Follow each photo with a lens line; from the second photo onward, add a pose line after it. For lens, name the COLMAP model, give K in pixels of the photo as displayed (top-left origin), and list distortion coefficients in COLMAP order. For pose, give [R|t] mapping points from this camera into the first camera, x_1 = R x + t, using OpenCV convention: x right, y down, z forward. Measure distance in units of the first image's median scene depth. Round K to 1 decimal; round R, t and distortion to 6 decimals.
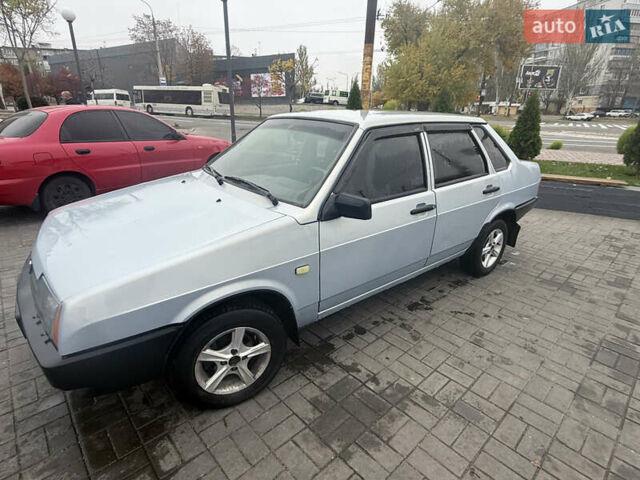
lens RADIAL K [[345.1, 0, 320.0], [0, 345.1, 240.0], [0, 0, 1]] dist [-0.000971, 0.000687]
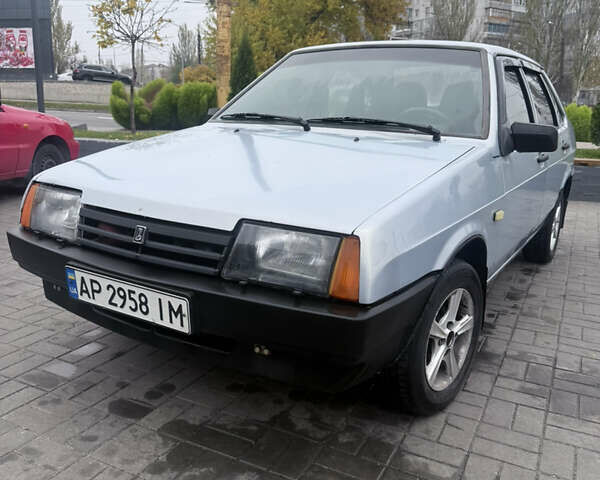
lens RADIAL K [[570.5, 0, 300.0], [0, 570.5, 240.0], [0, 0, 1]] dist [0.023214, -0.022090]
pose [[0.935939, -0.072886, 0.344537, -0.623634], [0.112729, 0.988876, -0.097036, 0.147468], [-0.333632, 0.129659, 0.933744, -0.034525]]
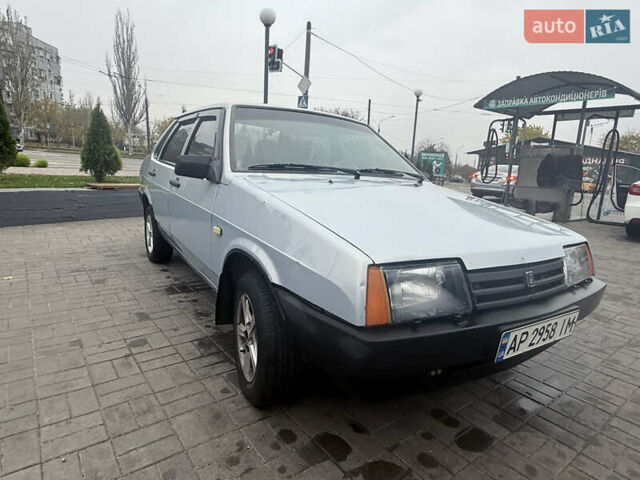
lens RADIAL K [[383.8, 0, 320.0], [0, 383.8, 240.0], [0, 0, 1]] dist [-0.003058, 0.000564]
pose [[0.093150, -0.208689, 0.973536, -1.115856], [0.294561, 0.939793, 0.173272, -0.183045], [-0.951082, 0.270626, 0.149013, 0.860525]]
